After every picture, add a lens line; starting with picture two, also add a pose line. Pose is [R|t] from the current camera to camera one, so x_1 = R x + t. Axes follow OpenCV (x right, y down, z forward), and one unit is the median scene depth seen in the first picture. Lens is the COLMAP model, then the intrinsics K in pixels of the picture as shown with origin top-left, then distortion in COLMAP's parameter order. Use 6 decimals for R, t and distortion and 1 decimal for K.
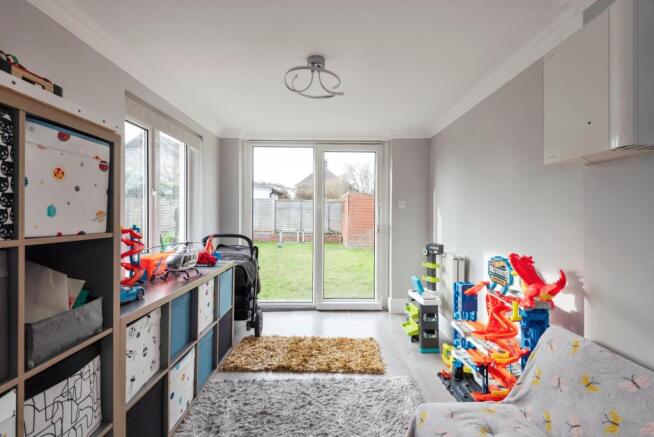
lens RADIAL K [[298.7, 0, 327.0], [0, 298.7, 218.5], [0, 0, 1]] dist [0.026727, -0.030270]
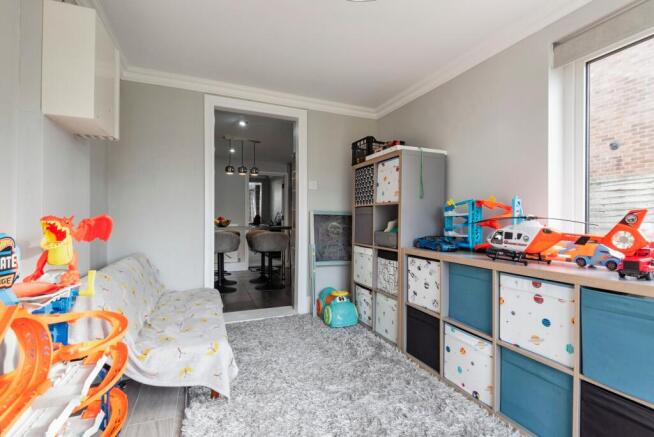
lens RADIAL K [[298.7, 0, 327.0], [0, 298.7, 218.5], [0, 0, 1]] dist [0.026727, -0.030270]
pose [[-0.931144, -0.011019, -0.364484, 0.444262], [-0.011726, 0.999931, -0.000273, 0.169734], [0.364462, 0.004019, -0.931210, 2.720867]]
